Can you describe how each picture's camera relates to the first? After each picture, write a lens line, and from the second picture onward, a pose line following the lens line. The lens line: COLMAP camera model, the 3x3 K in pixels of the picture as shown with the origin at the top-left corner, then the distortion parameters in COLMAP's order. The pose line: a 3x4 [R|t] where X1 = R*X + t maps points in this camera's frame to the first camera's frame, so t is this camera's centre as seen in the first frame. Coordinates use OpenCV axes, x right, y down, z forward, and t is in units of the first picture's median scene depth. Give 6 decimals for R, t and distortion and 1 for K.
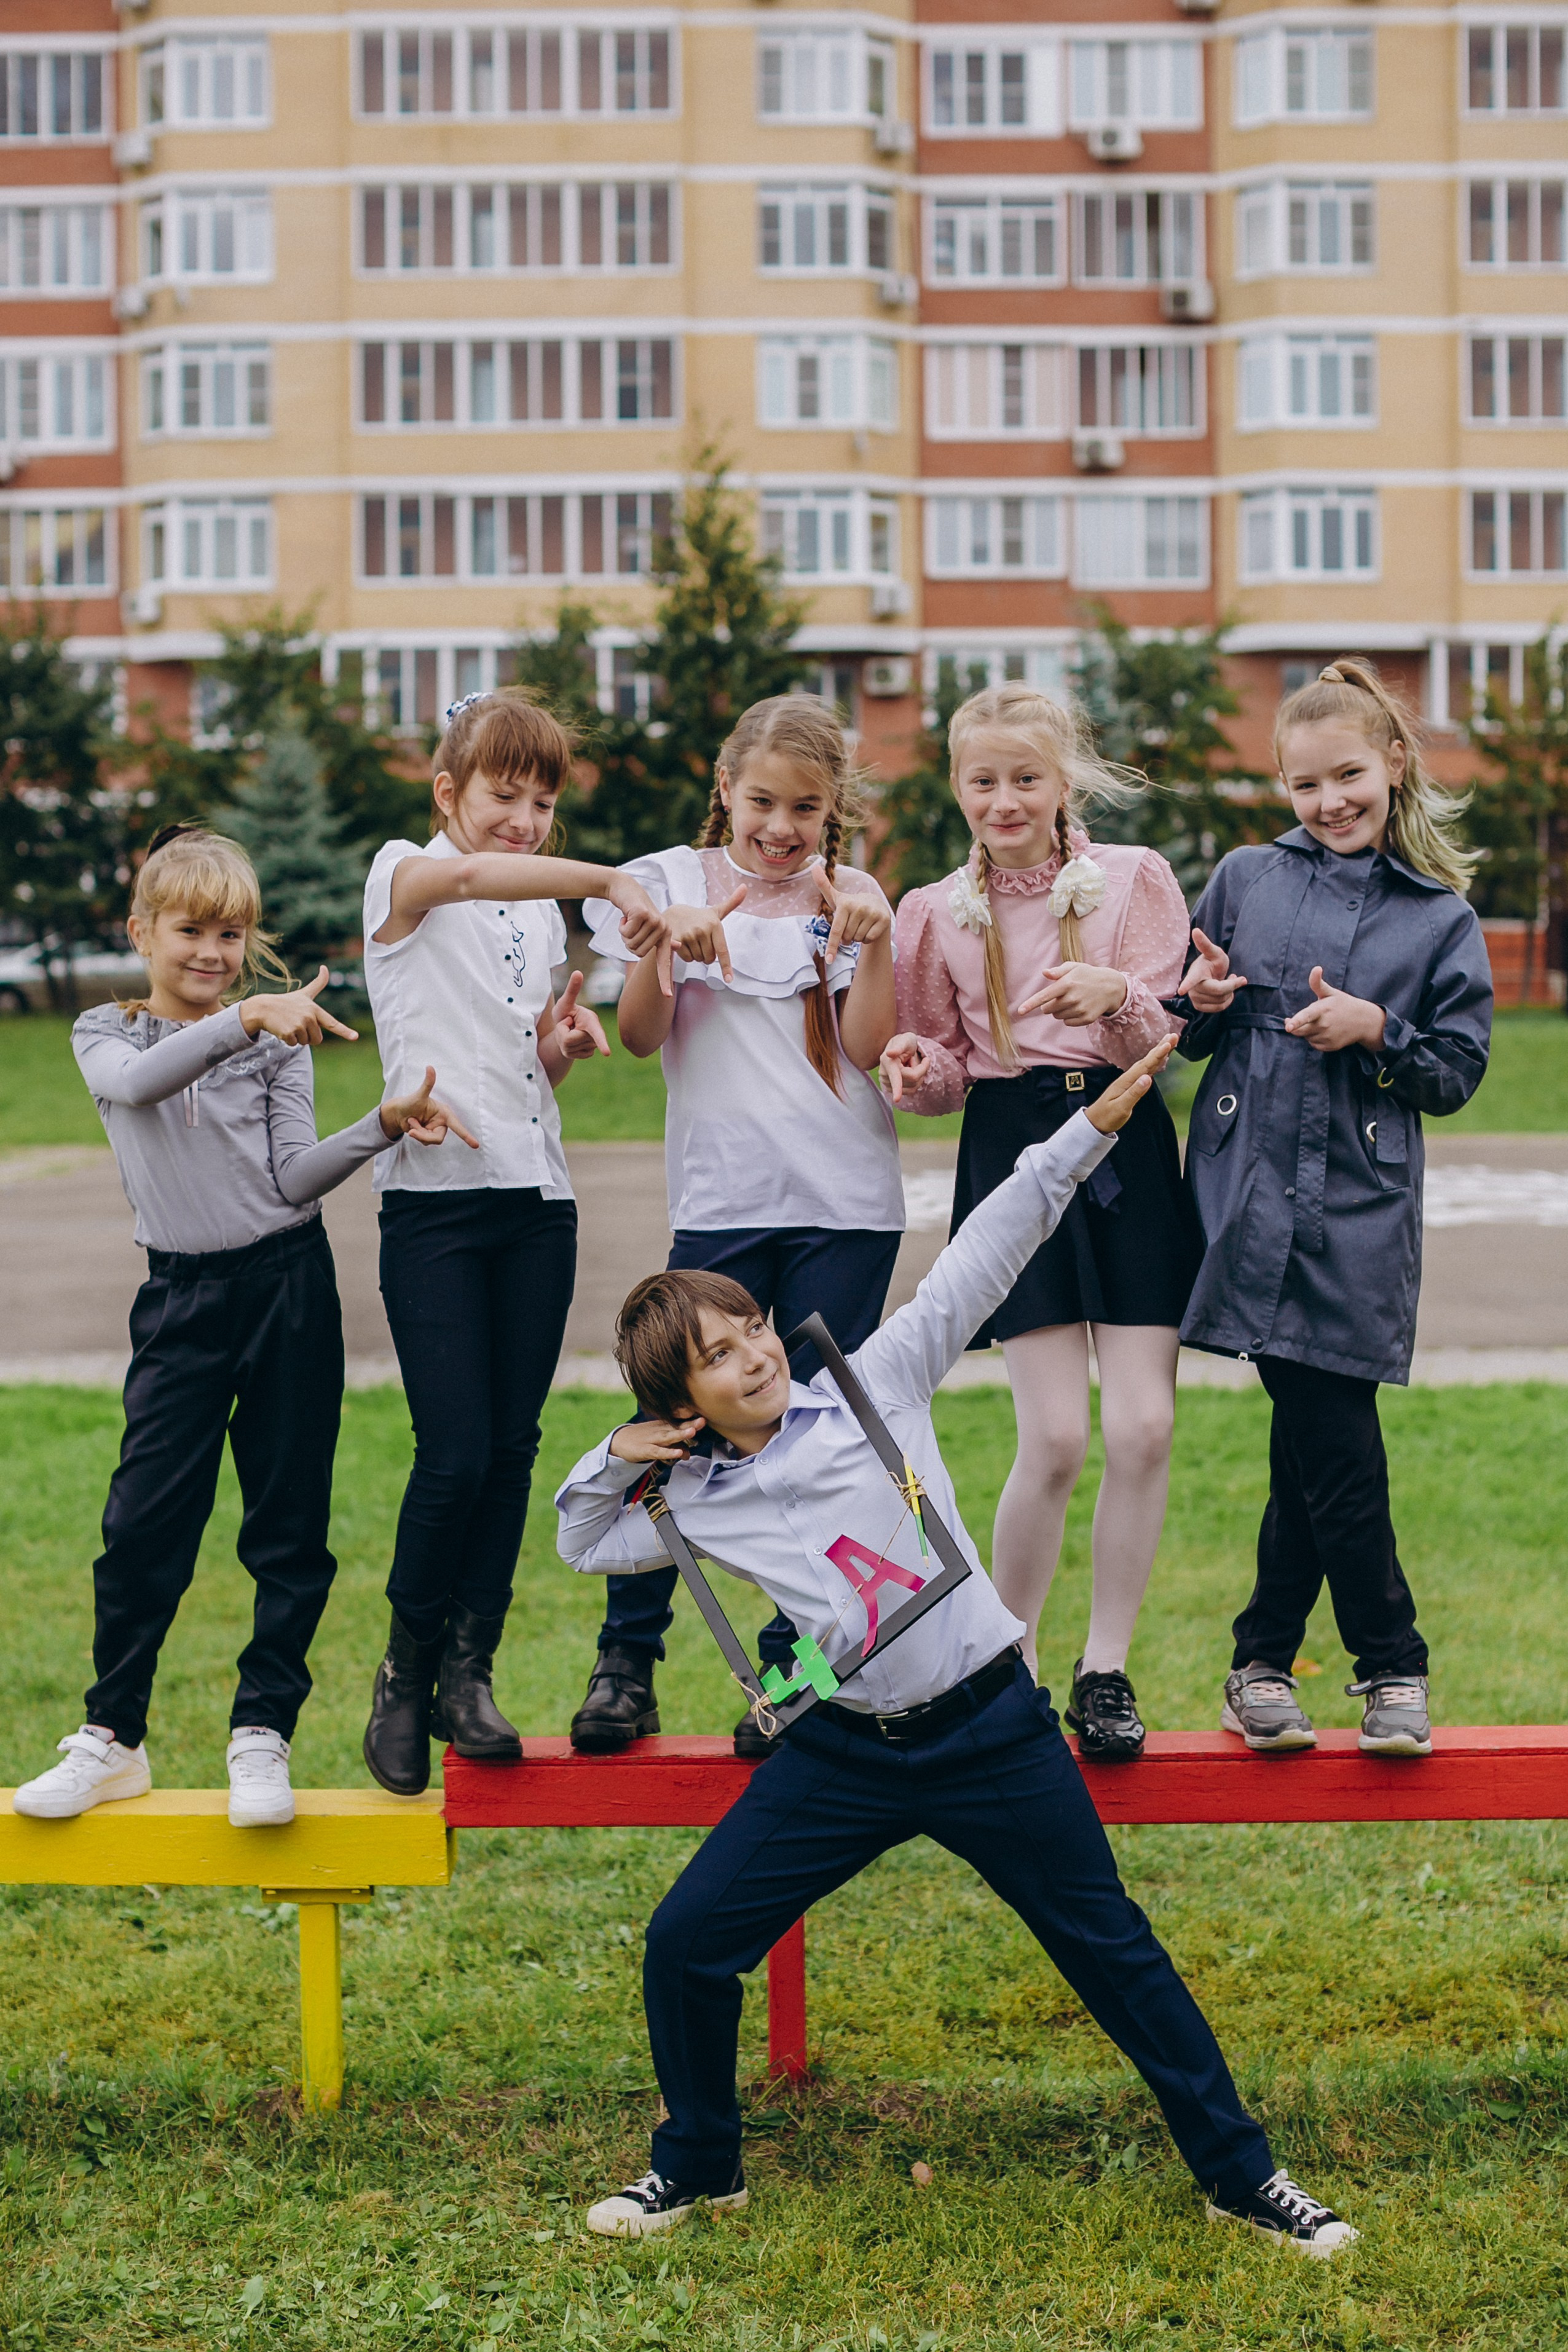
lens RADIAL K [[3477.7, 0, 783.8], [0, 3477.7, 1178.2], [0, 0, 1]] dist [-0.032412, 0.000000]
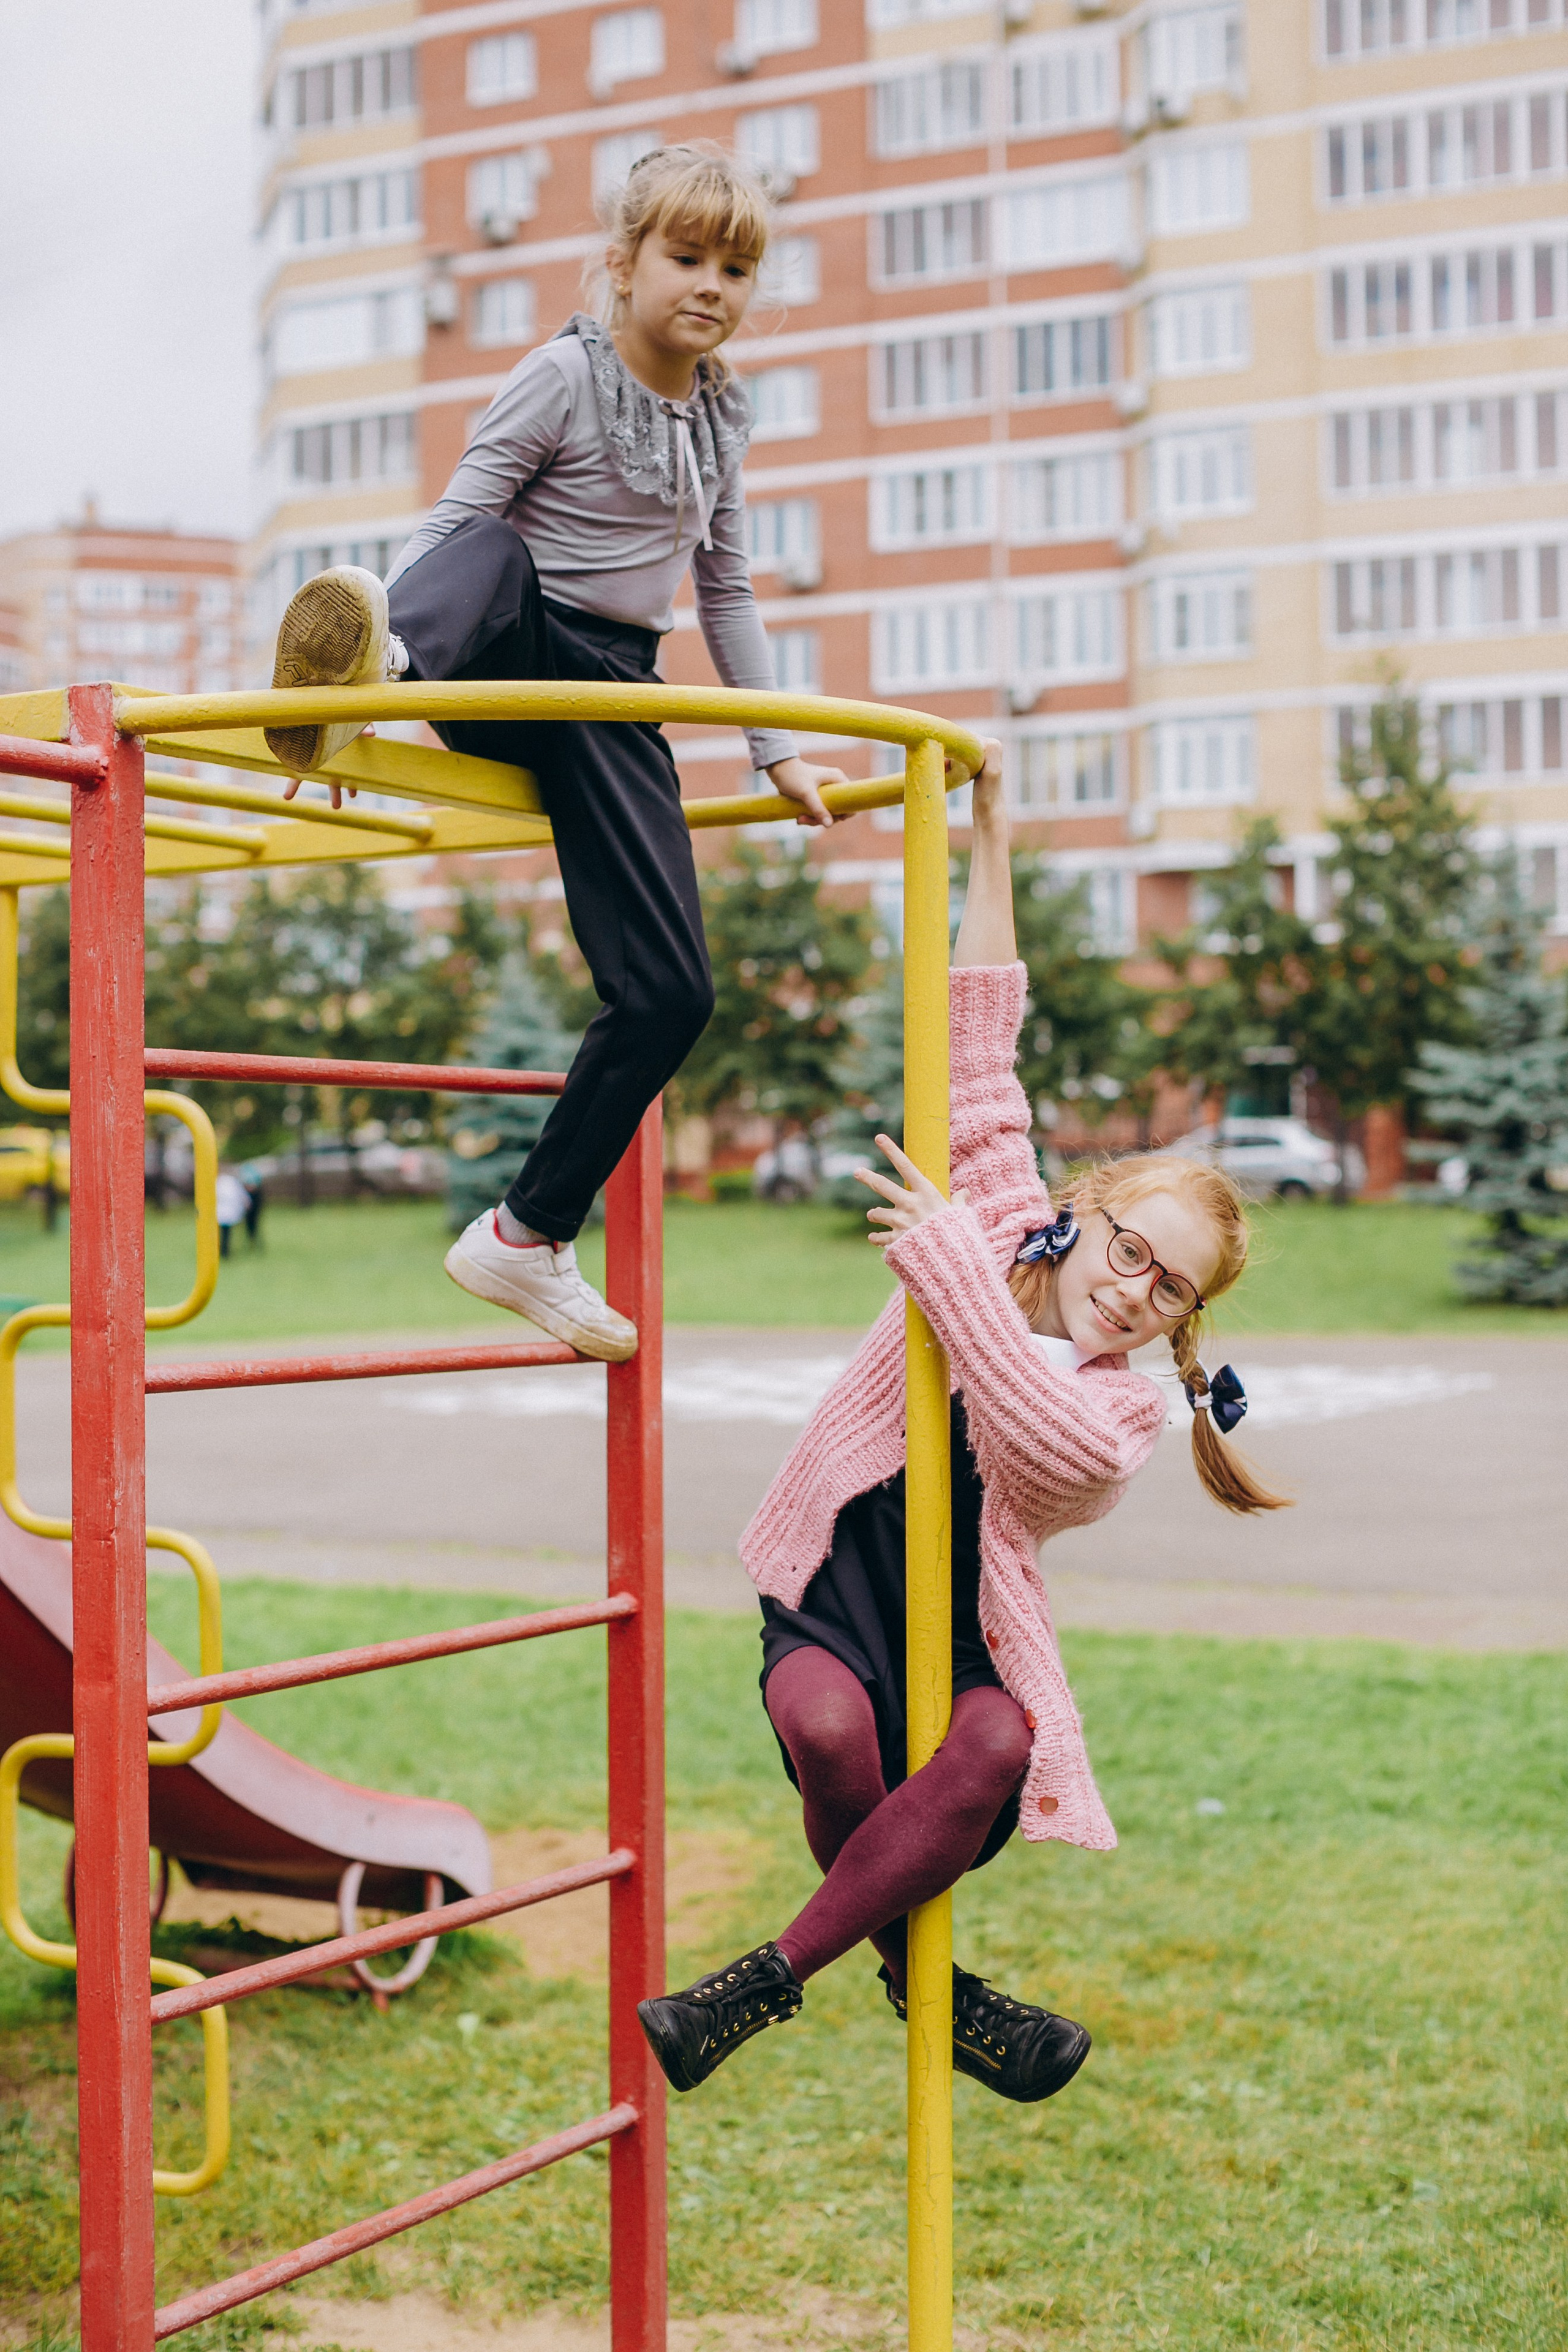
lens RADIAL K [[3477.9, 0, 782.1], [0, 3477.9, 1173.5], [0, 0, 1]] dist [-0.032412, 0.000000]
pose [[0.893398, 0.006404, -0.449220, 0.197825], [-0.031135, 0.998377, -0.047687, -0.002880], [0.448186, 0.056590, 0.892147, 0.008022]]
